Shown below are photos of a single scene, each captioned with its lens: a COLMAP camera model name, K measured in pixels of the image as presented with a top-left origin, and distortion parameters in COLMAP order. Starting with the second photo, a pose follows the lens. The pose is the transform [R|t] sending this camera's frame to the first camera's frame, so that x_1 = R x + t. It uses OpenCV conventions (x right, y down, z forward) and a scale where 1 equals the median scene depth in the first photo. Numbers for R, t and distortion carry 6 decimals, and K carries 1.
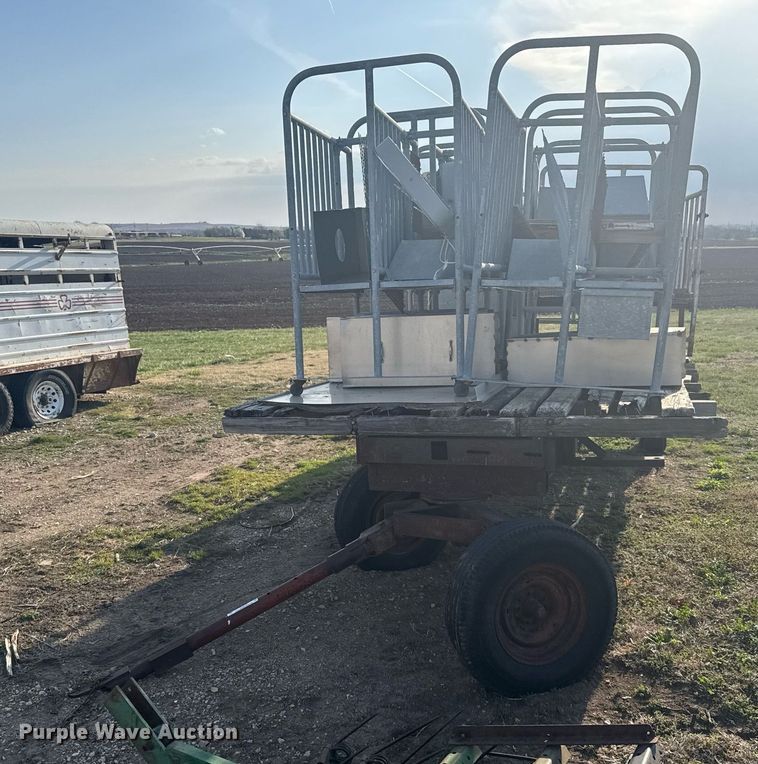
lens RADIAL K [[794.0, 0, 378.8], [0, 794.0, 426.0], [0, 0, 1]] dist [0.053044, -0.036049]
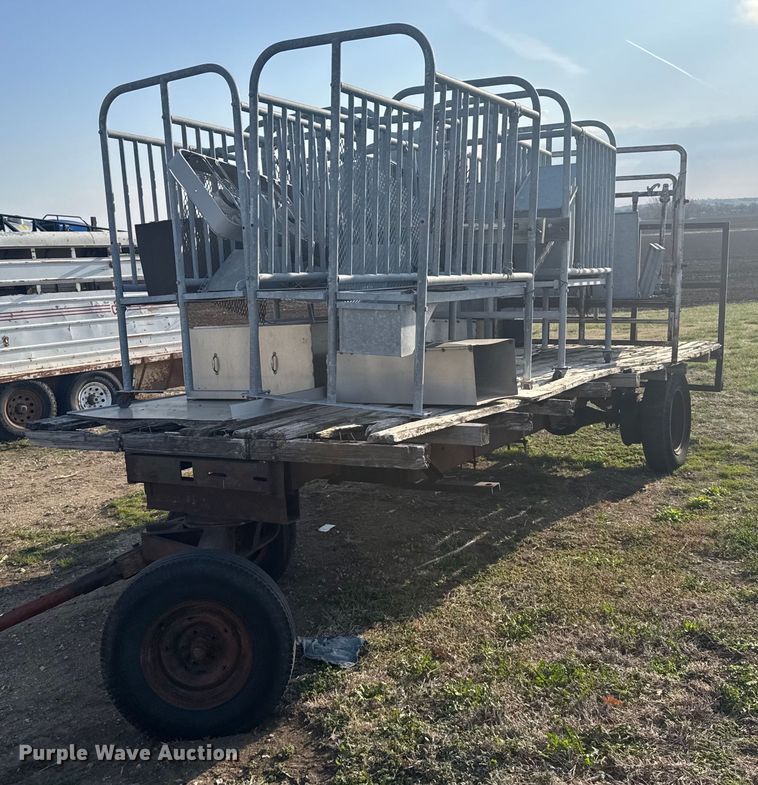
lens RADIAL K [[822.8, 0, 358.0], [0, 822.8, 392.9], [0, 0, 1]] dist [0.083700, -0.036499]
pose [[0.966046, 0.011494, -0.258116, 0.297835], [-0.020481, 0.999273, -0.032155, -0.019806], [0.257558, 0.036349, 0.965579, 0.047320]]
